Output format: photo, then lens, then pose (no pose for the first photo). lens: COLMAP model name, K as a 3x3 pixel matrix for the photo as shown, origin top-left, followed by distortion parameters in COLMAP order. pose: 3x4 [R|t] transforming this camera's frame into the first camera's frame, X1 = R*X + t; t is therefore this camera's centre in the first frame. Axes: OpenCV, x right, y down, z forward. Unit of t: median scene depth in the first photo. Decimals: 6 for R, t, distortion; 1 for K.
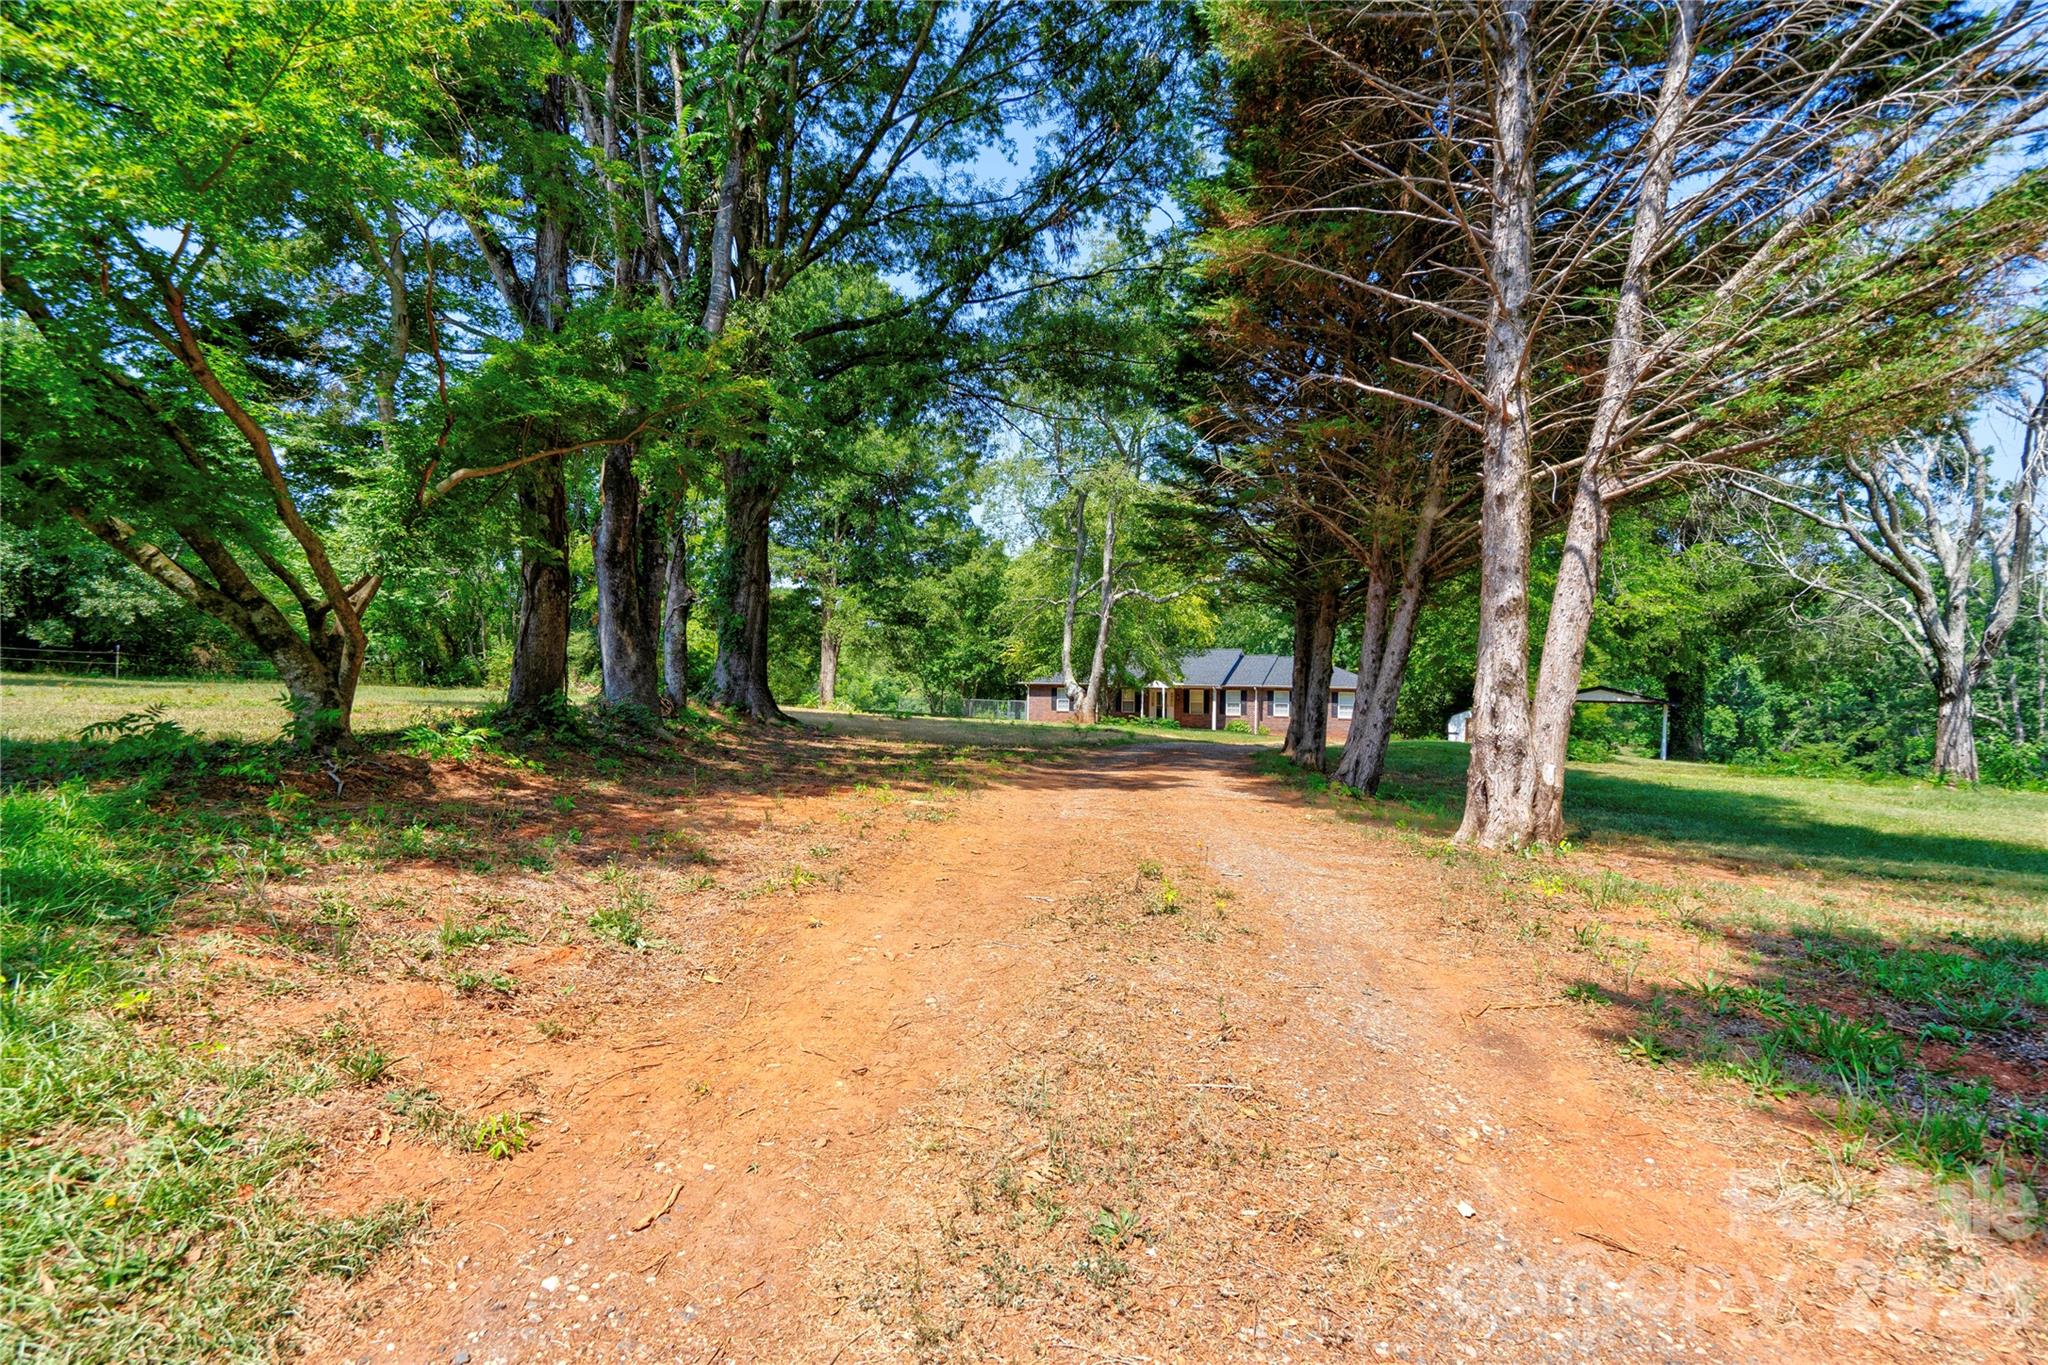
lens RADIAL K [[959.9, 0, 1019.4], [0, 959.9, 683.8], [0, 0, 1]] dist [0.003995, 0.000935]
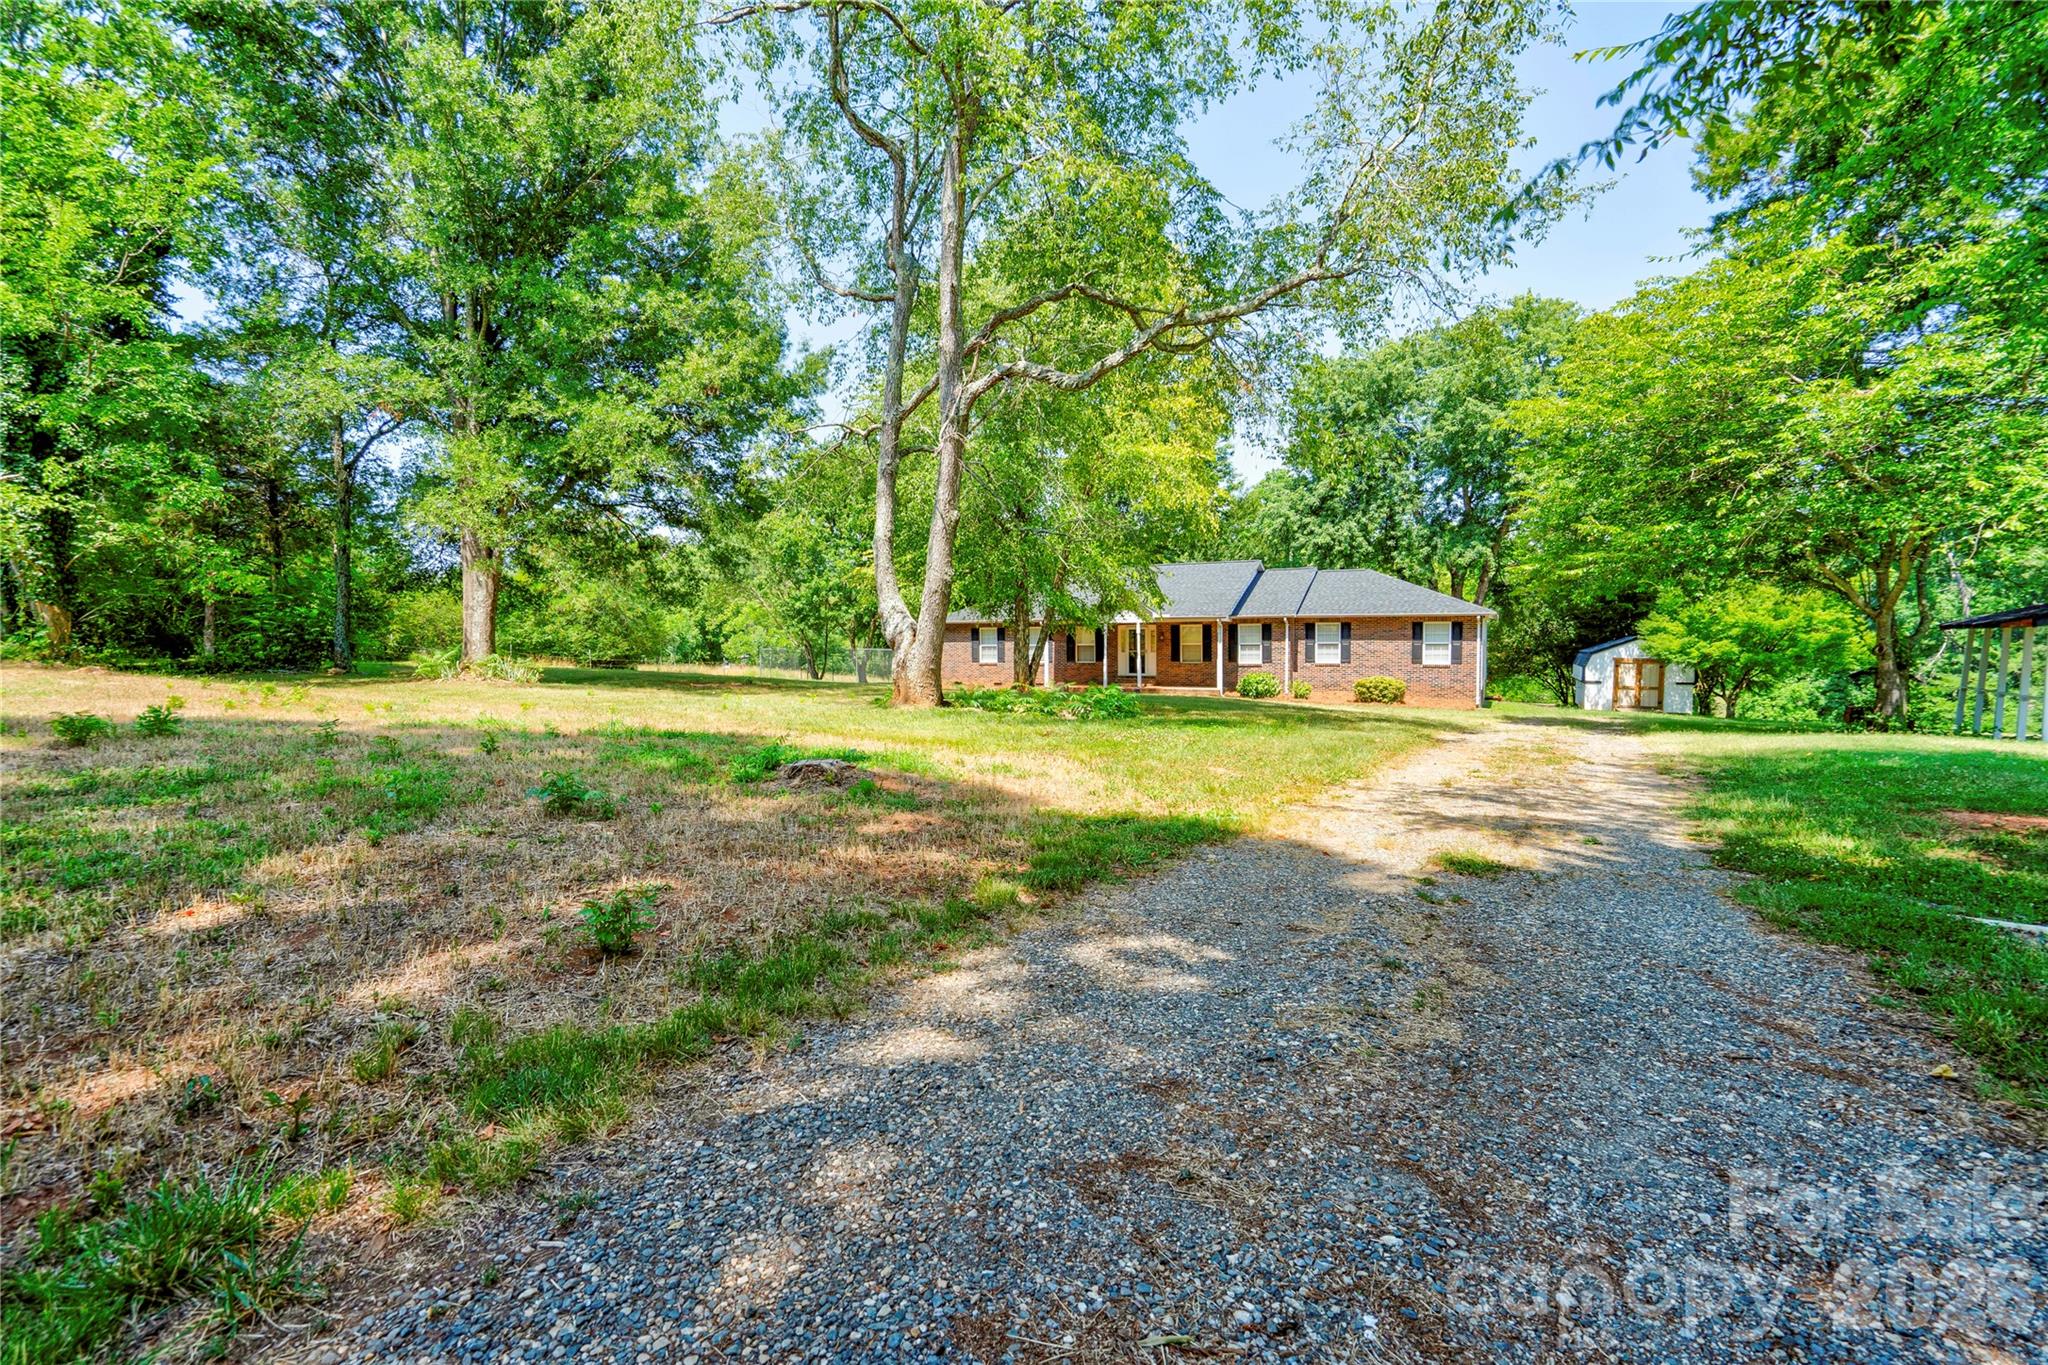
lens RADIAL K [[947.0, 0, 1009.7], [0, 947.0, 668.7], [0, 0, 1]] dist [0.000123, 0.011740]
pose [[0.999568, -0.025884, -0.013917, 0.071176], [0.026439, 0.998796, 0.041323, 0.005970], [0.012831, -0.041673, 0.999049, 0.363790]]
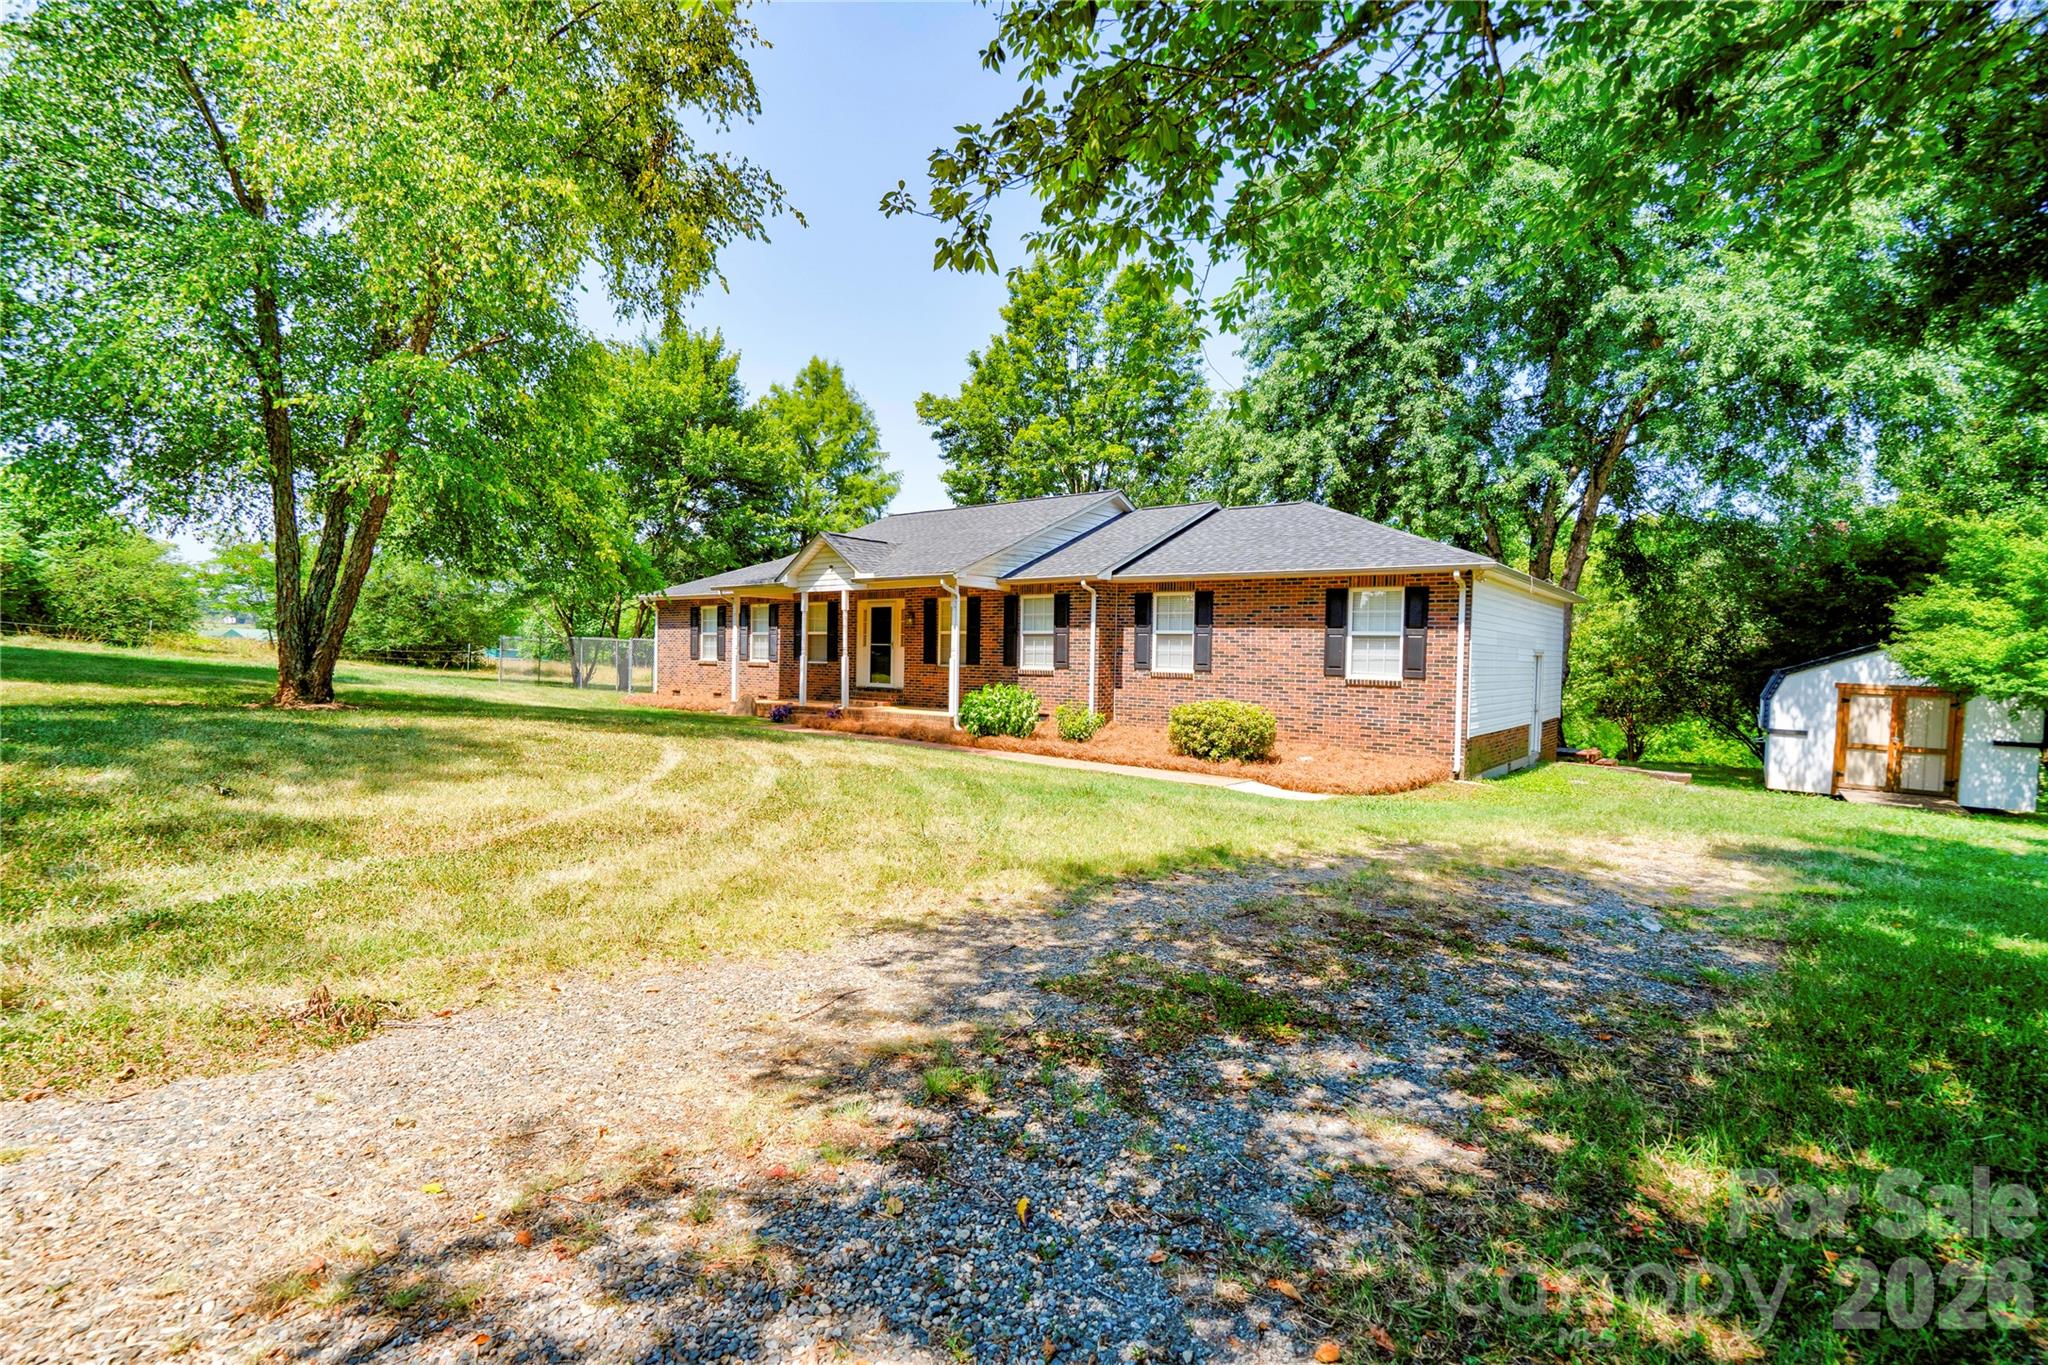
lens RADIAL K [[947.0, 0, 1009.7], [0, 947.0, 668.7], [0, 0, 1]] dist [0.000123, 0.011740]
pose [[0.978118, 0.003045, -0.208029, 0.269082], [0.000497, 0.999856, 0.016970, 0.025346], [0.208051, -0.016702, 0.977975, 0.648479]]
